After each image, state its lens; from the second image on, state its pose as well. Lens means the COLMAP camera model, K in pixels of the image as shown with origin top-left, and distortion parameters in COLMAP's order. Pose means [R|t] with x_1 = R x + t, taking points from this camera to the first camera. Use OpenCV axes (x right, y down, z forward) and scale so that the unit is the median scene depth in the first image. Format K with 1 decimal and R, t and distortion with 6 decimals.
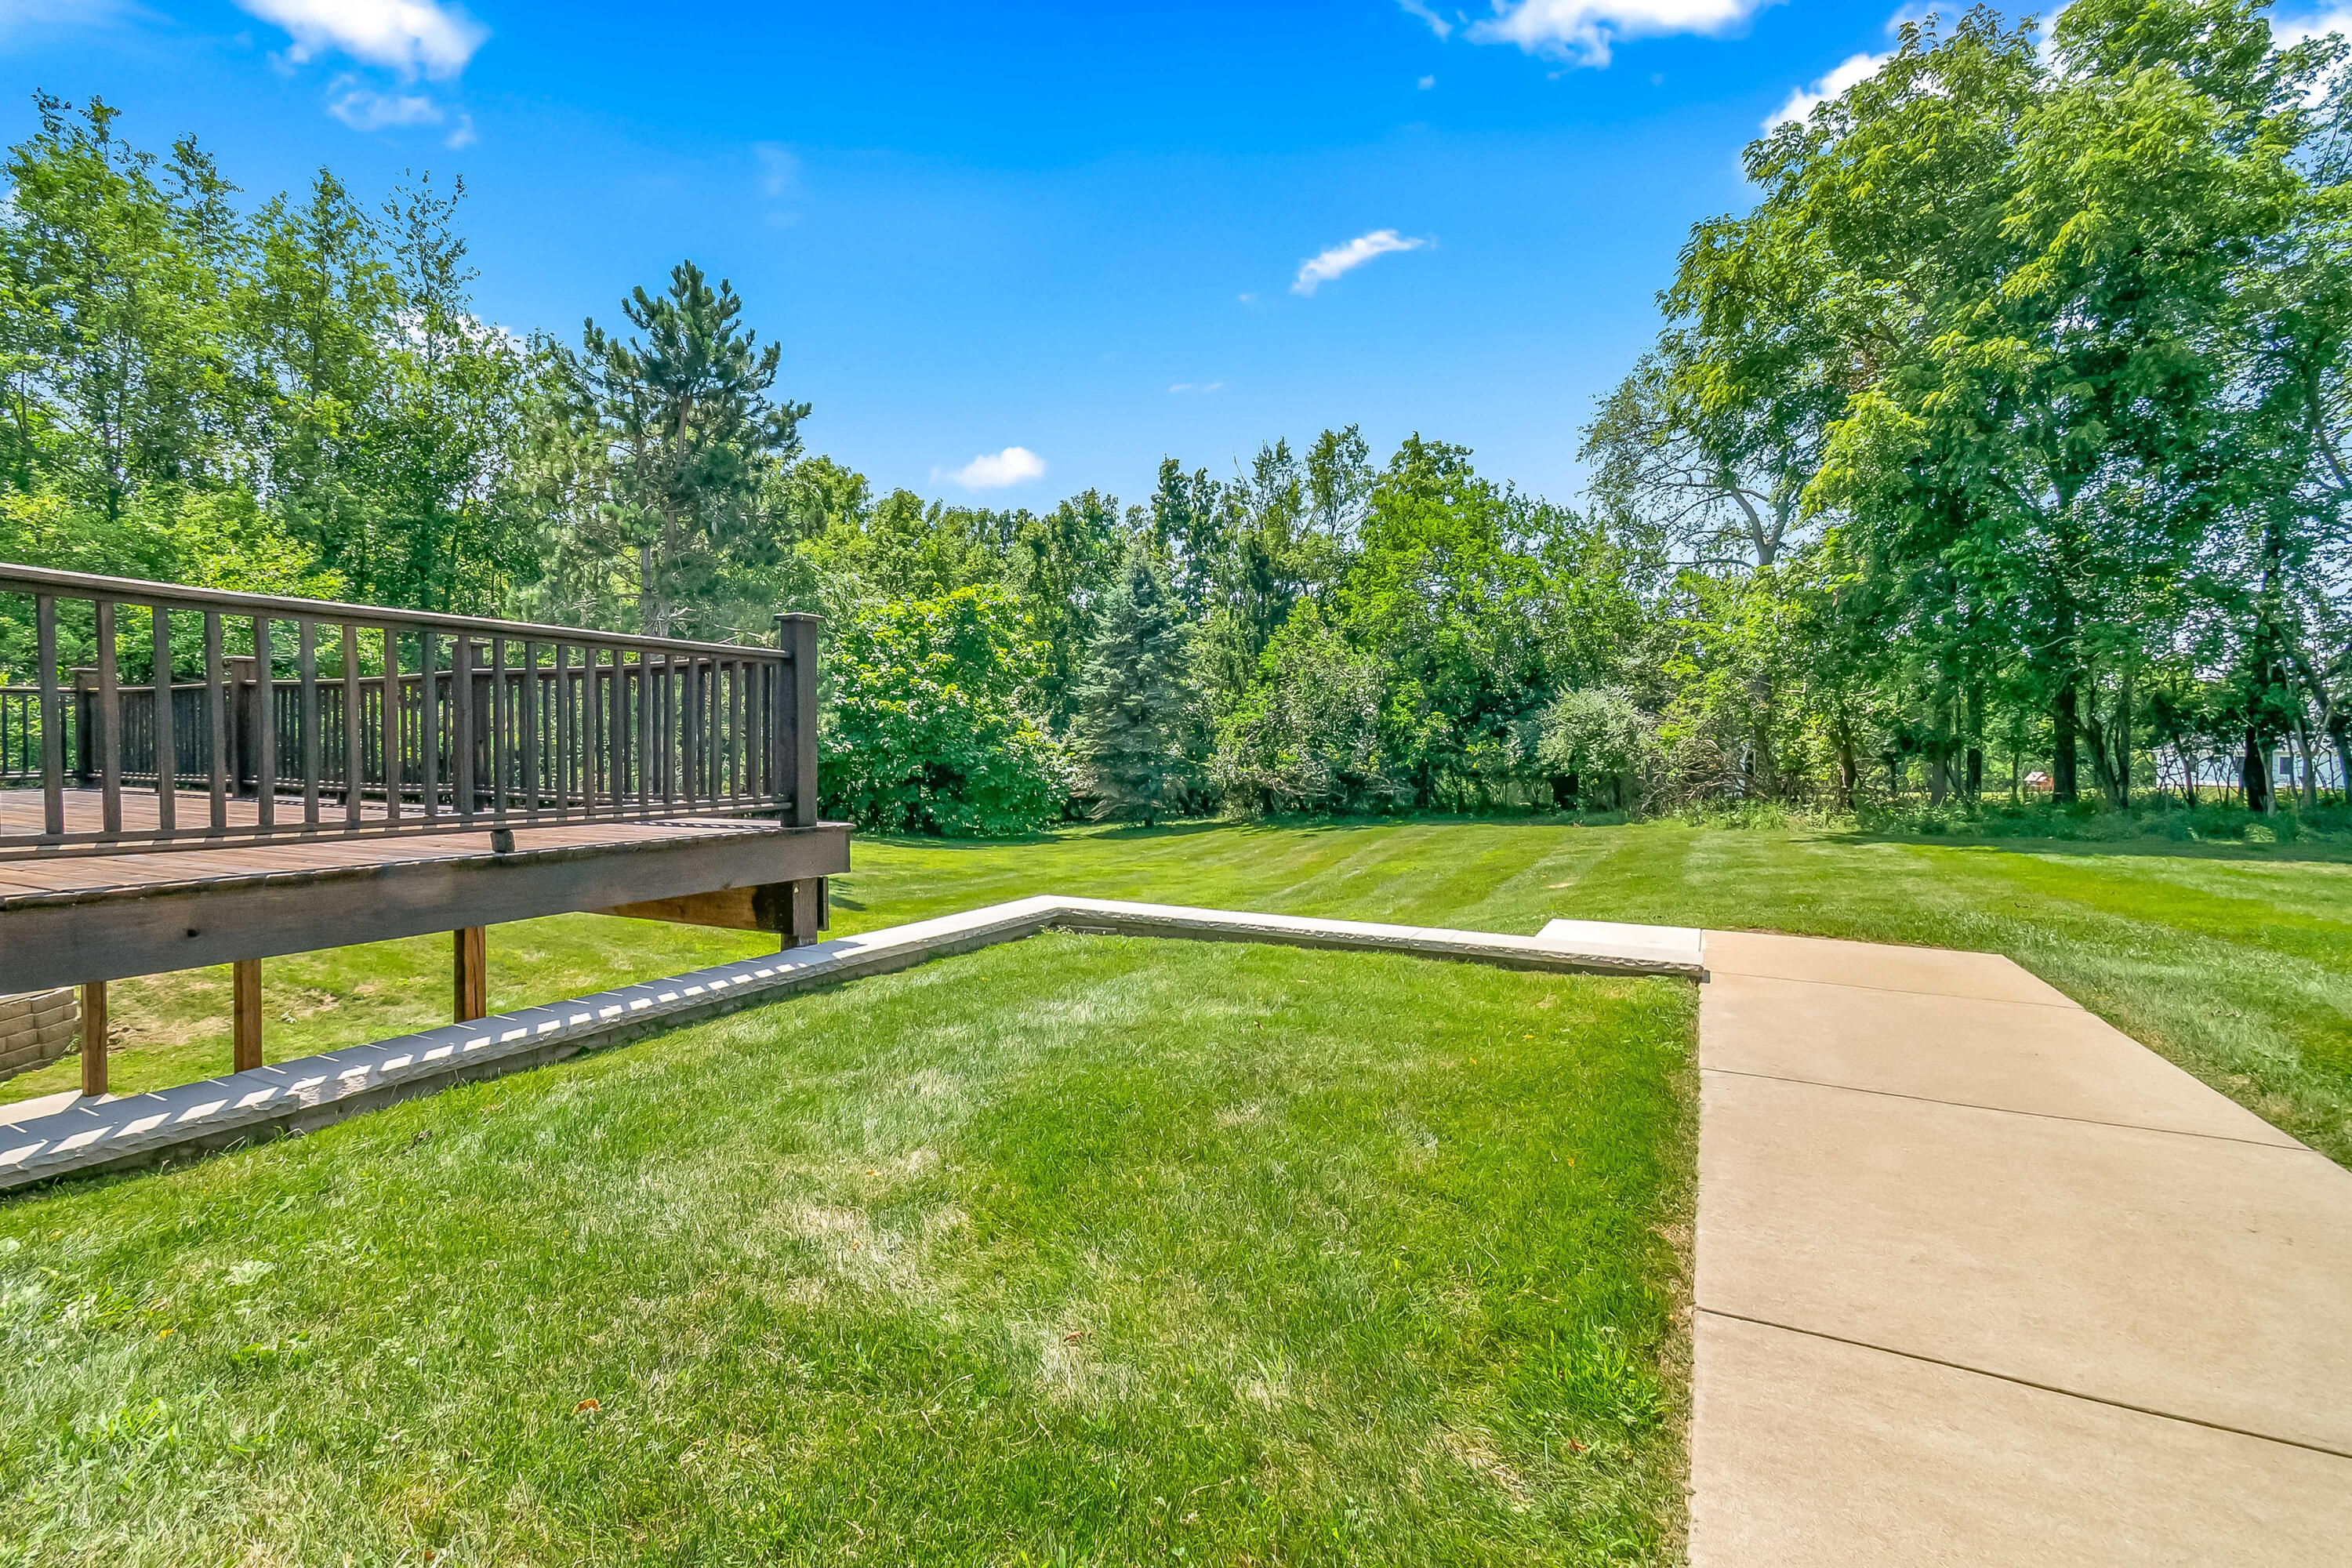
lens RADIAL K [[1040.9, 0, 1131.2], [0, 1040.9, 772.9], [0, 0, 1]] dist [0.000253, -0.000678]
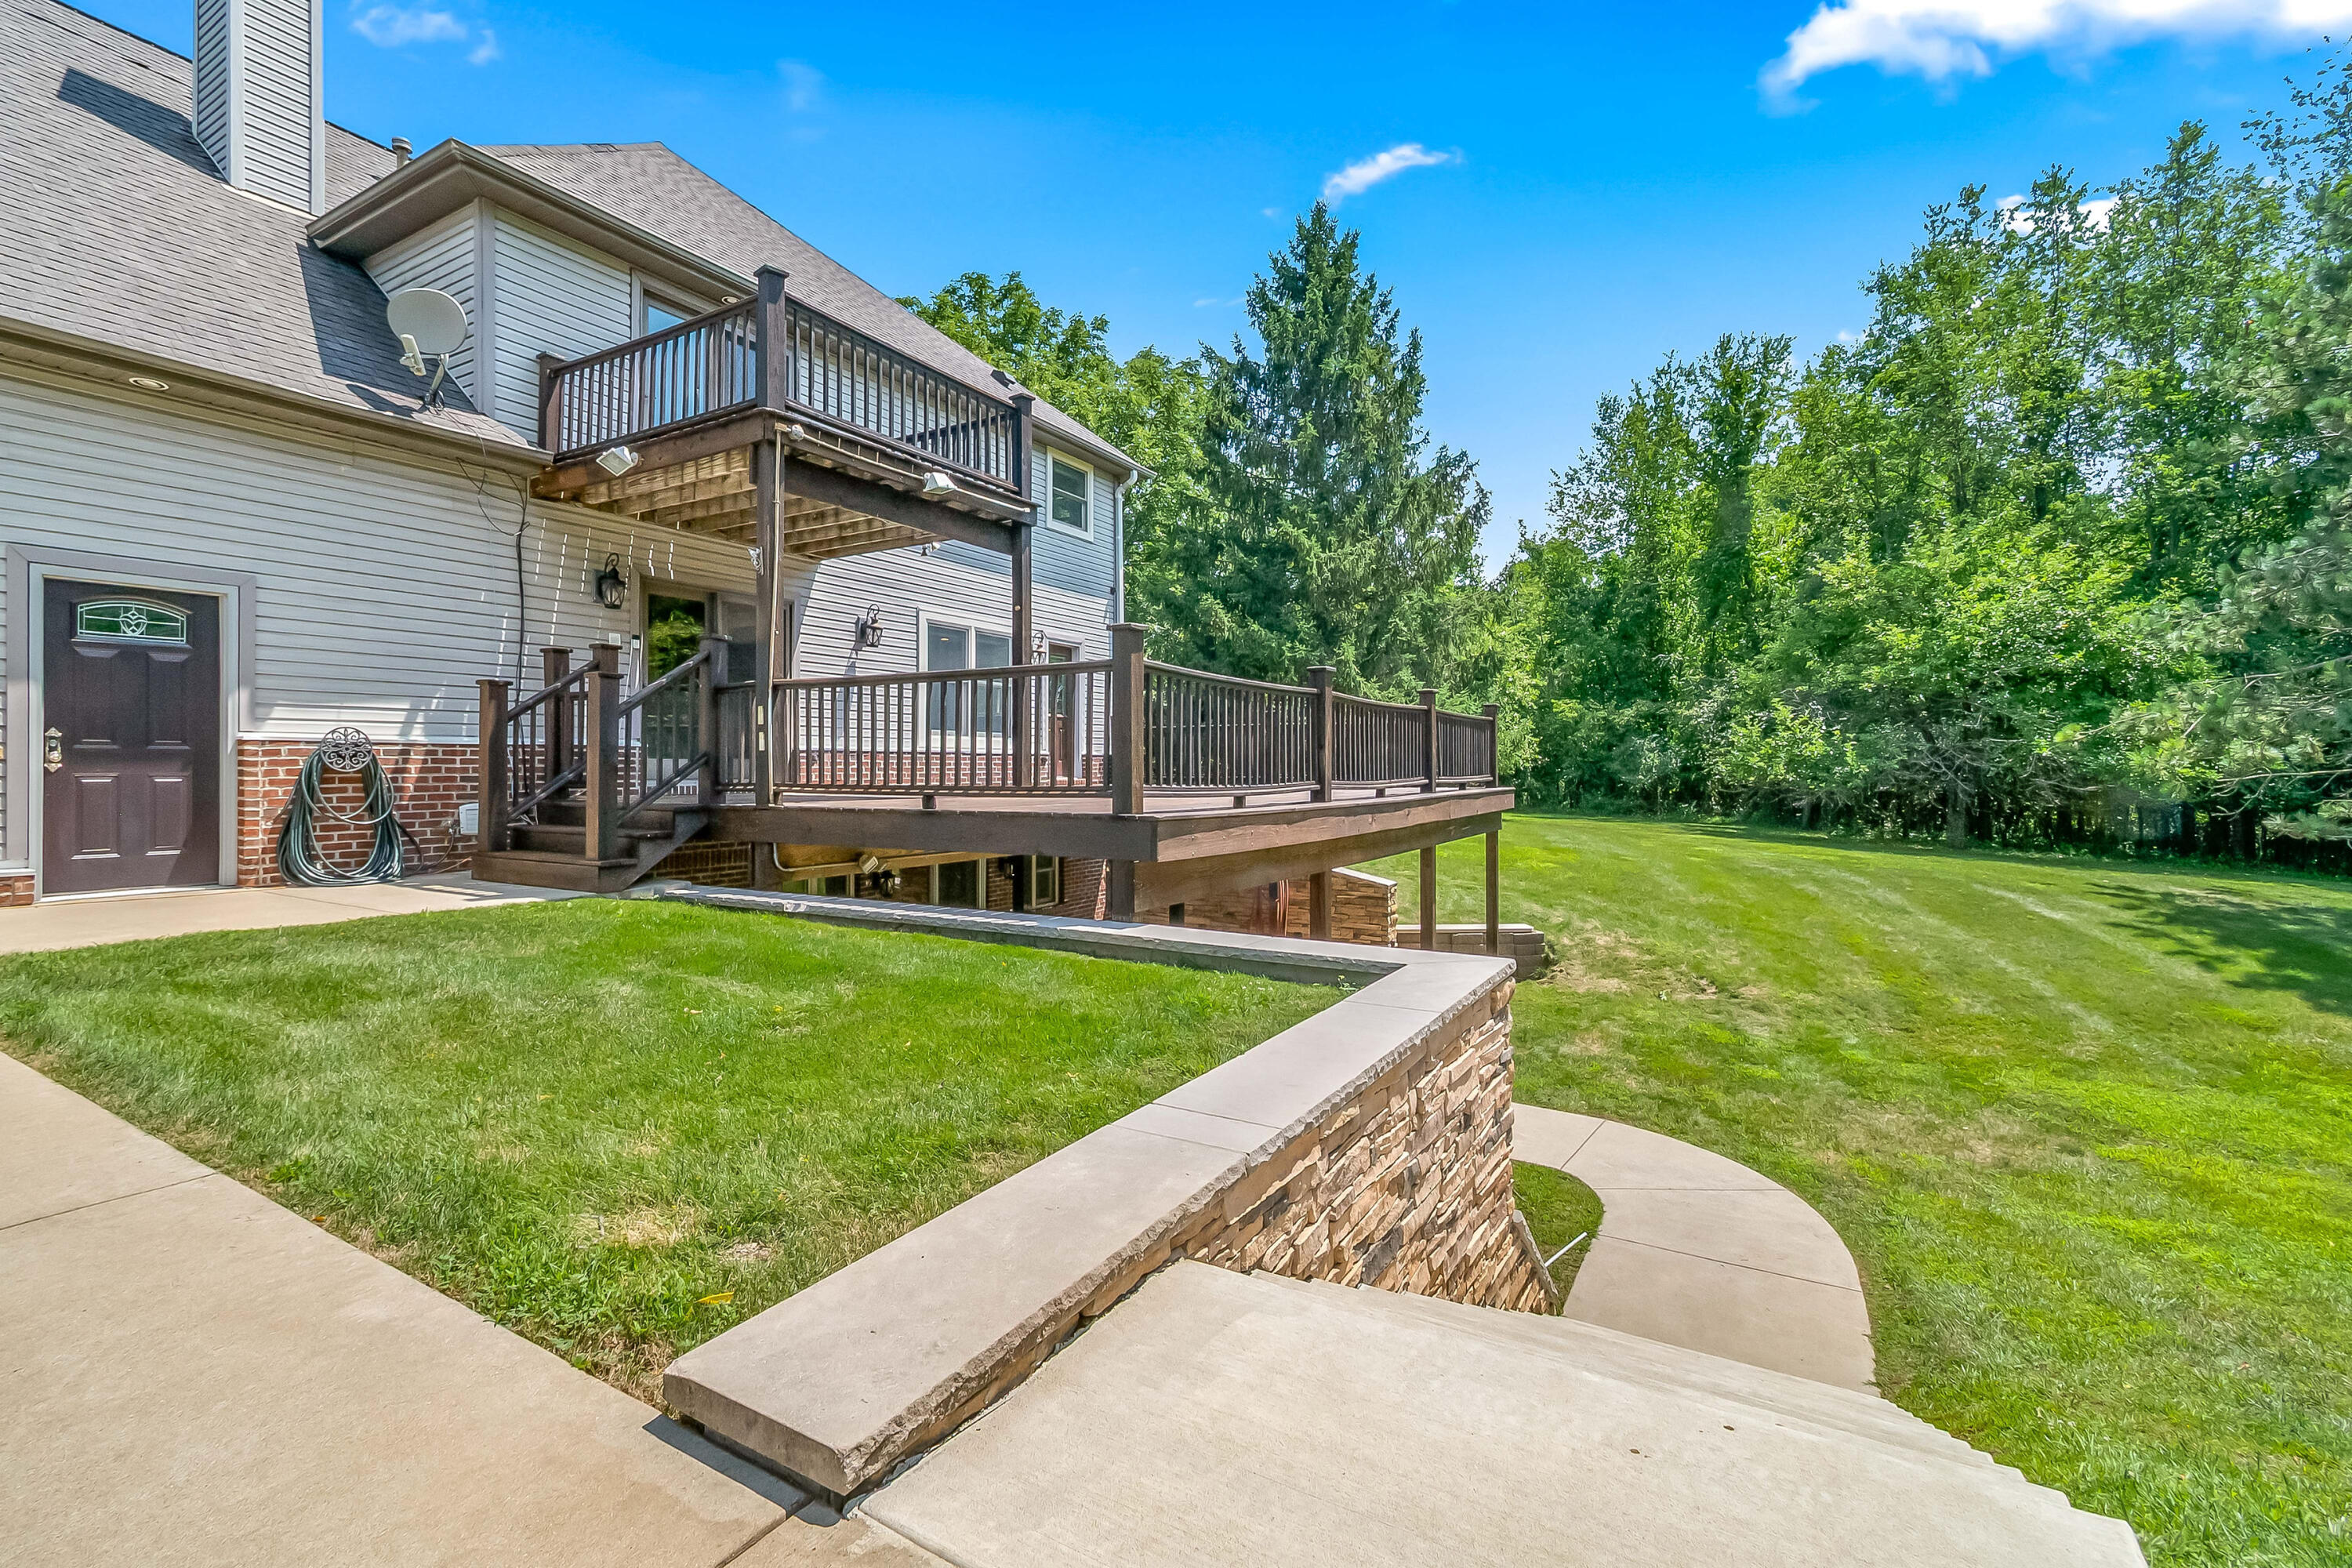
lens RADIAL K [[1050.4, 0, 1171.3], [0, 1050.4, 770.2], [0, 0, 1]] dist [0.001154, -0.000182]
pose [[-0.030313, -0.002822, -0.999536, 0.104056], [-0.023560, 0.999720, -0.002108, 0.000717], [0.999263, 0.023485, -0.030371, 0.139133]]
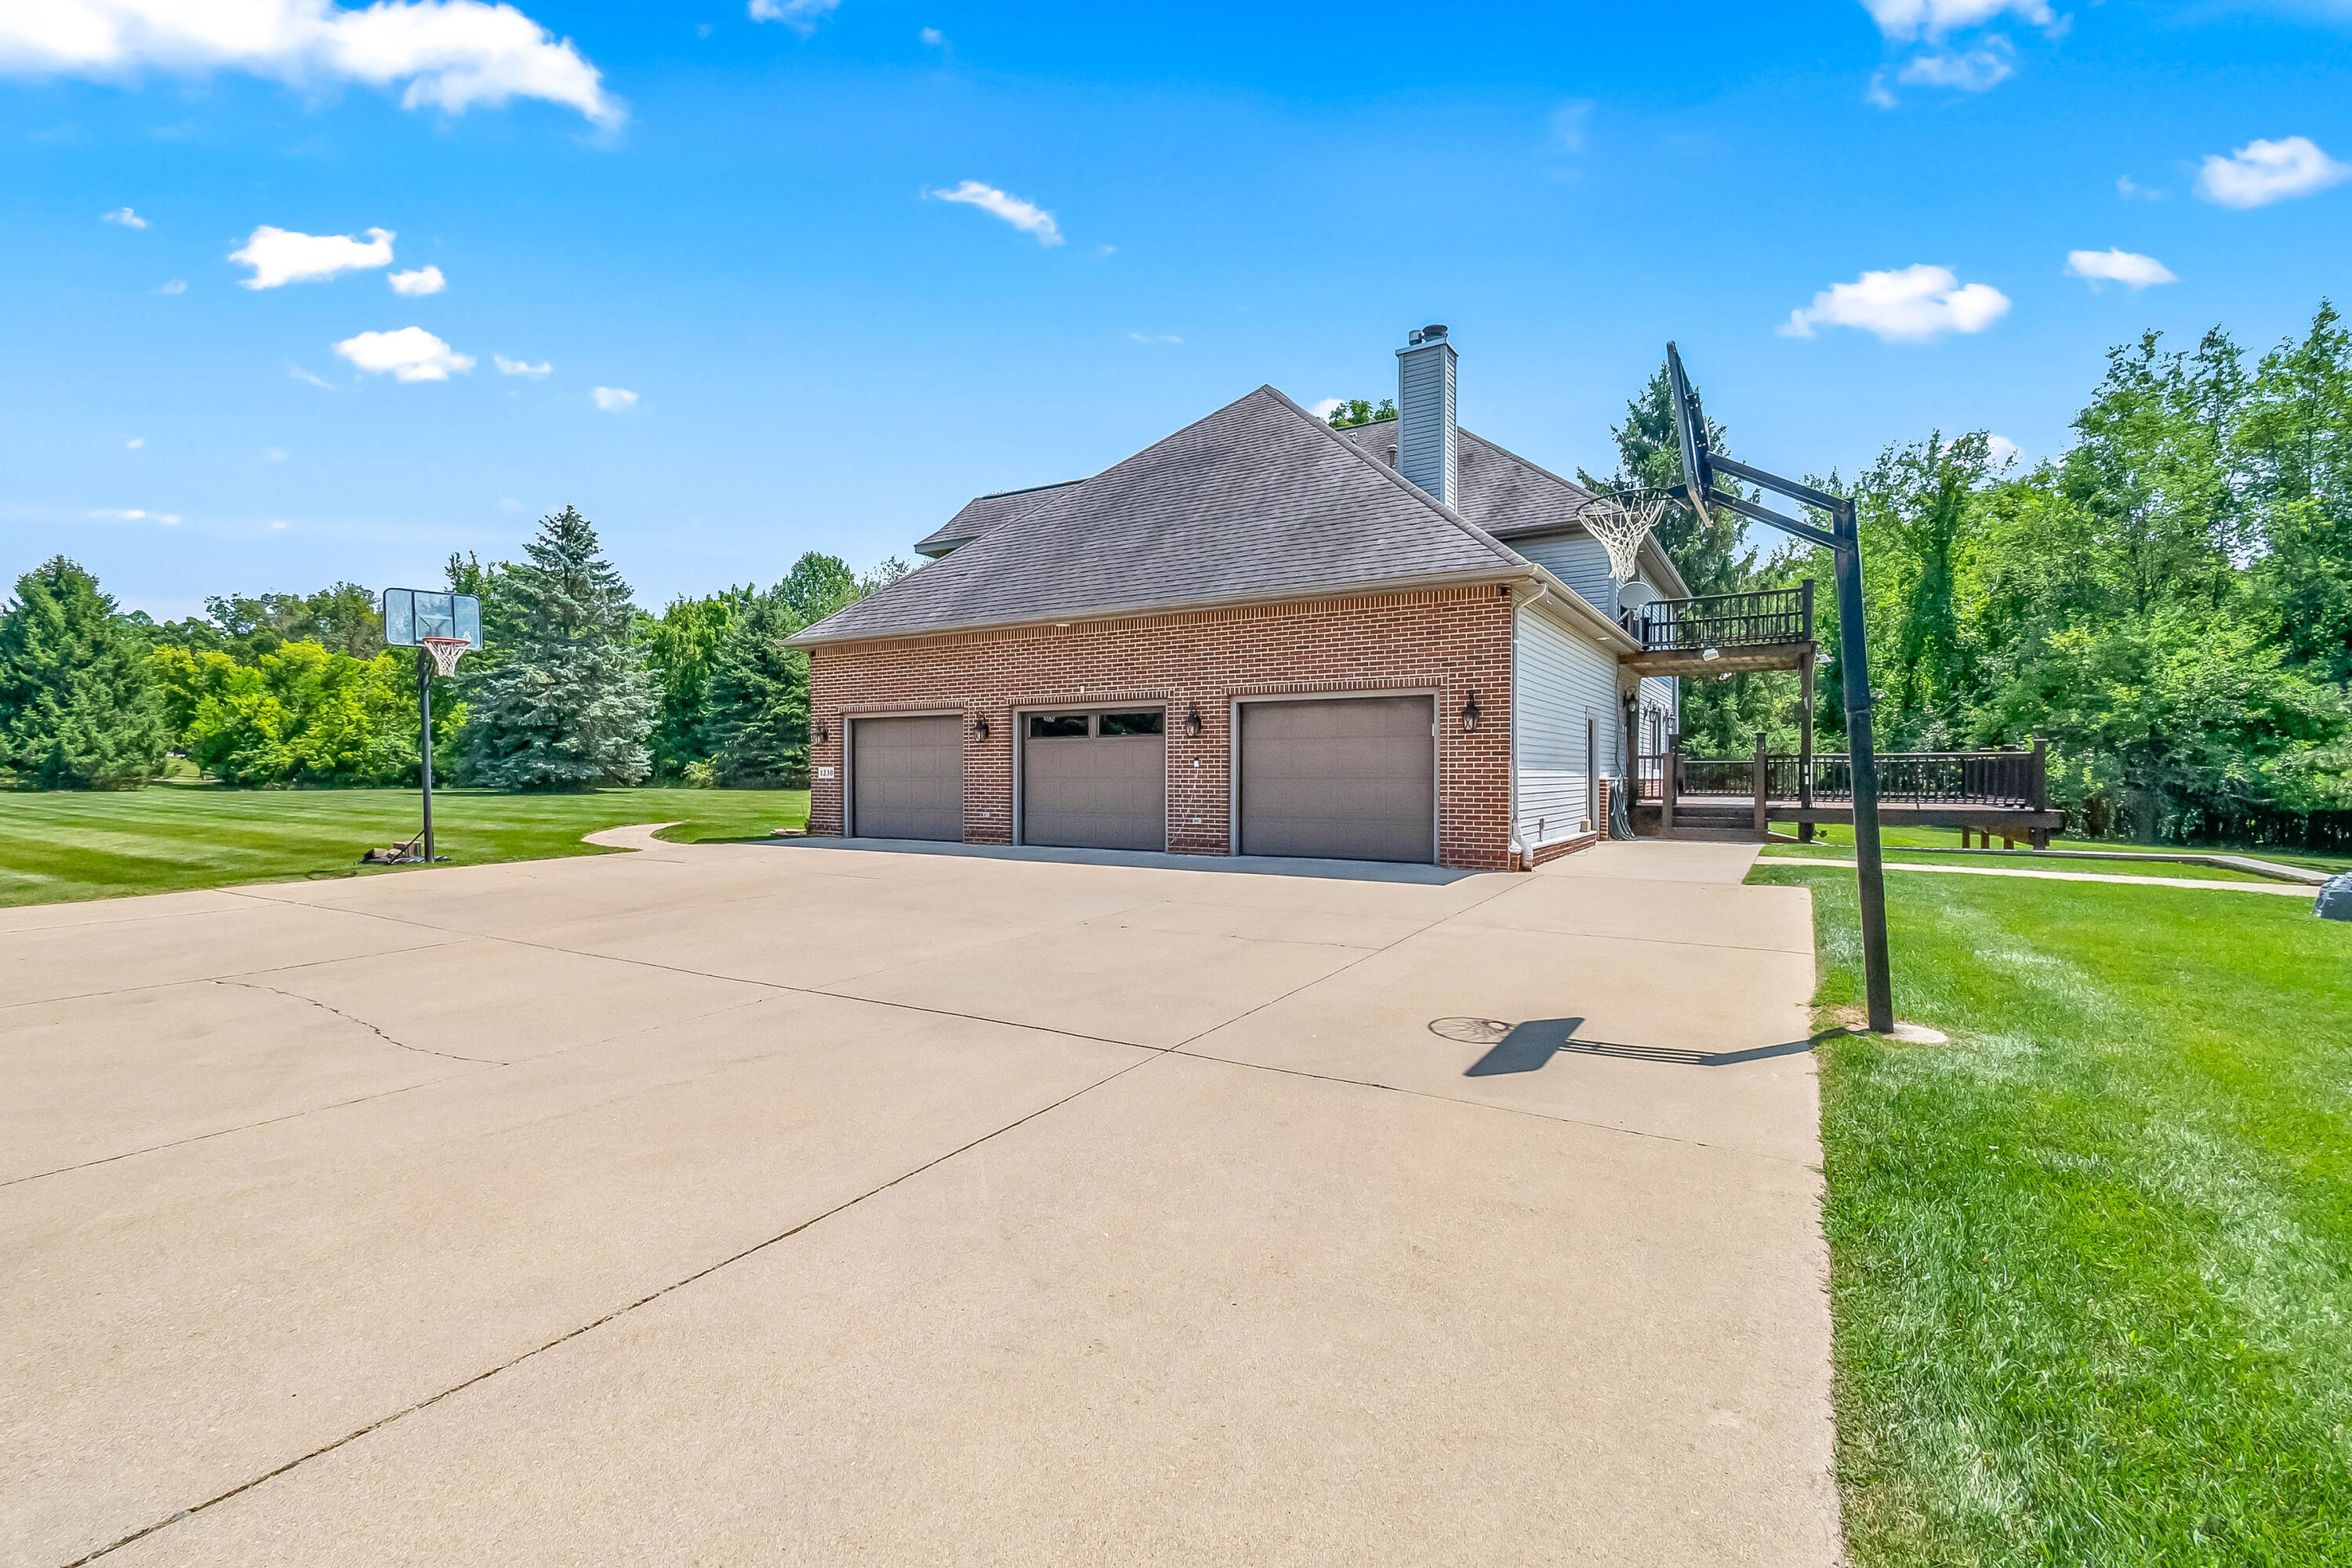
lens RADIAL K [[1058.2, 0, 1176.0], [0, 1058.2, 784.0], [0, 0, 1]] dist [-0.000732, -0.001142]
pose [[-0.049841, 0.002310, -0.998754, 0.375058], [-0.025507, 0.999668, 0.003585, 0.003434], [0.998431, 0.025654, -0.049766, -0.176819]]
